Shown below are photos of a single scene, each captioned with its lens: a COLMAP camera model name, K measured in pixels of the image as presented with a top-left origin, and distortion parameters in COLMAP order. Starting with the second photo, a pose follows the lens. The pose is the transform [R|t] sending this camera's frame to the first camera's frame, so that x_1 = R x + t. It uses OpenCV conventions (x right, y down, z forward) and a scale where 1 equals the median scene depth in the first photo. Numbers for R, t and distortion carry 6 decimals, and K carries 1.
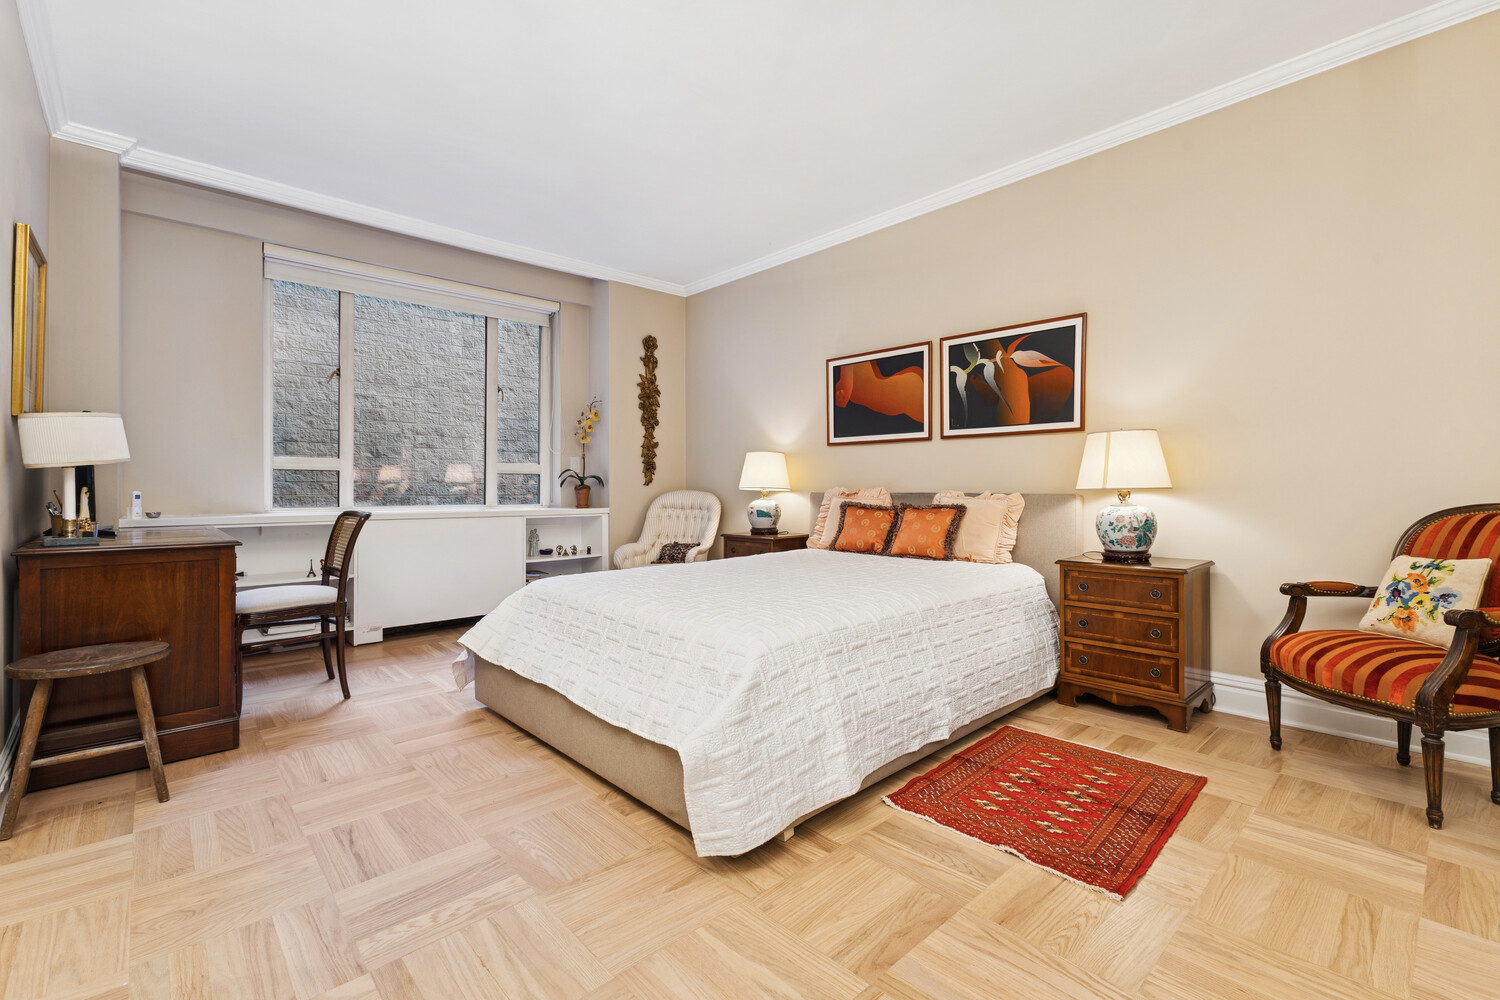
lens RADIAL K [[664.8, 0, 751.8], [0, 664.8, 489.3], [0, 0, 1]] dist [0.007461, -0.000150]
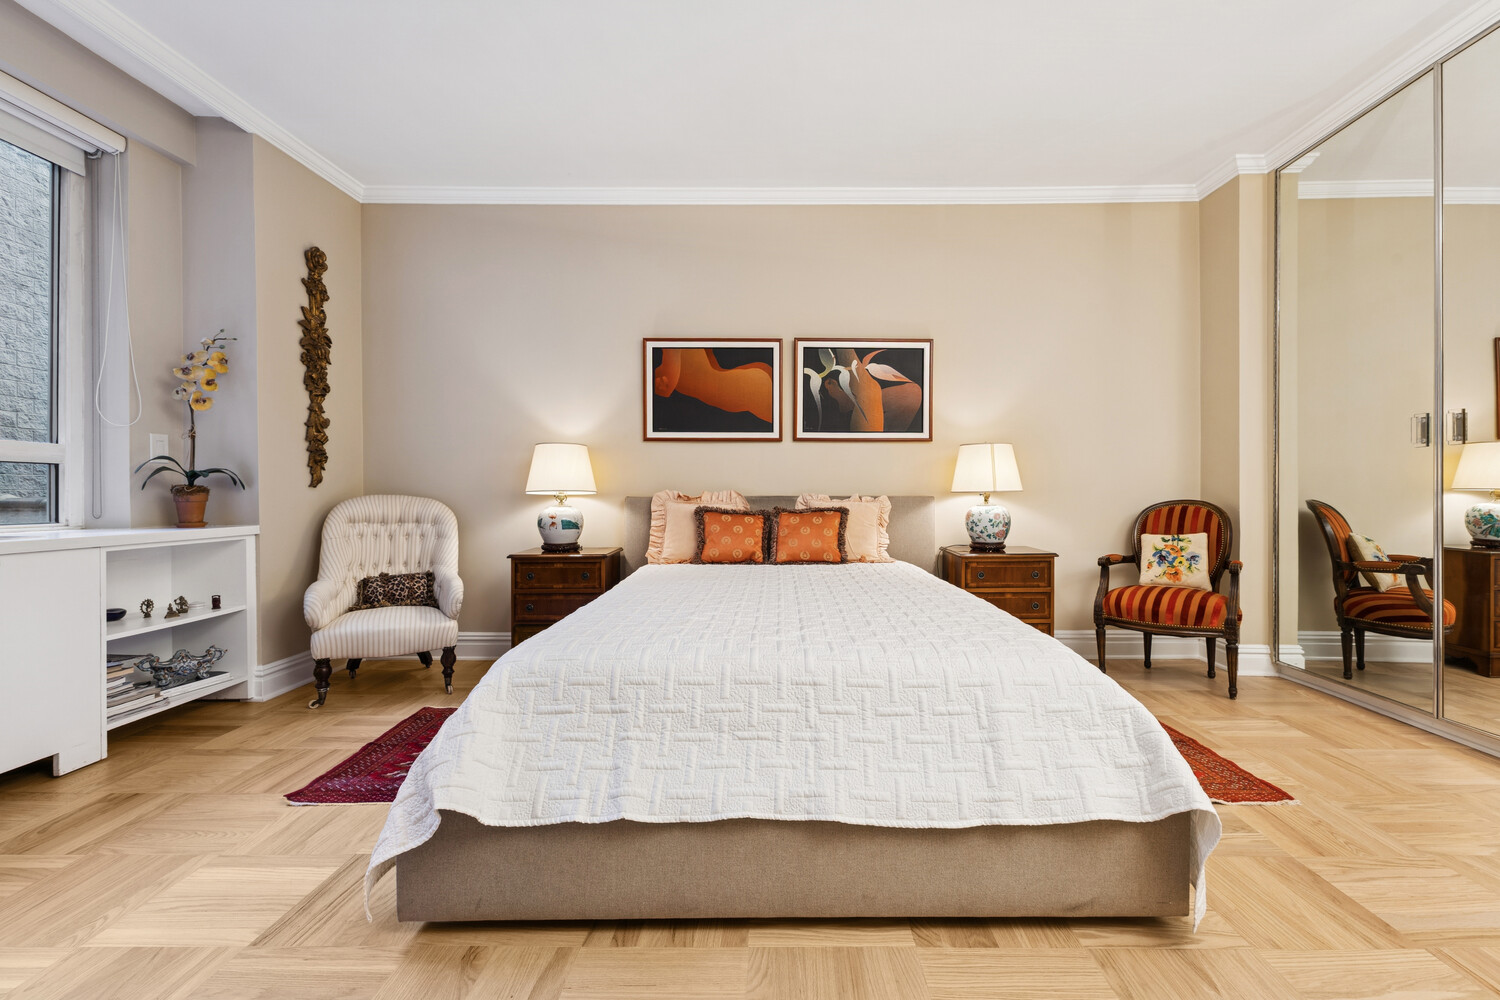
lens RADIAL K [[664.8, 0, 753.1], [0, 664.8, 499.9], [0, 0, 1]] dist [0.007461, -0.000150]
pose [[0.673817, -0.006574, 0.738869, -0.478228], [0.002744, 0.999976, 0.006395, 0.004385], [-0.738893, -0.002282, 0.673818, 0.384688]]
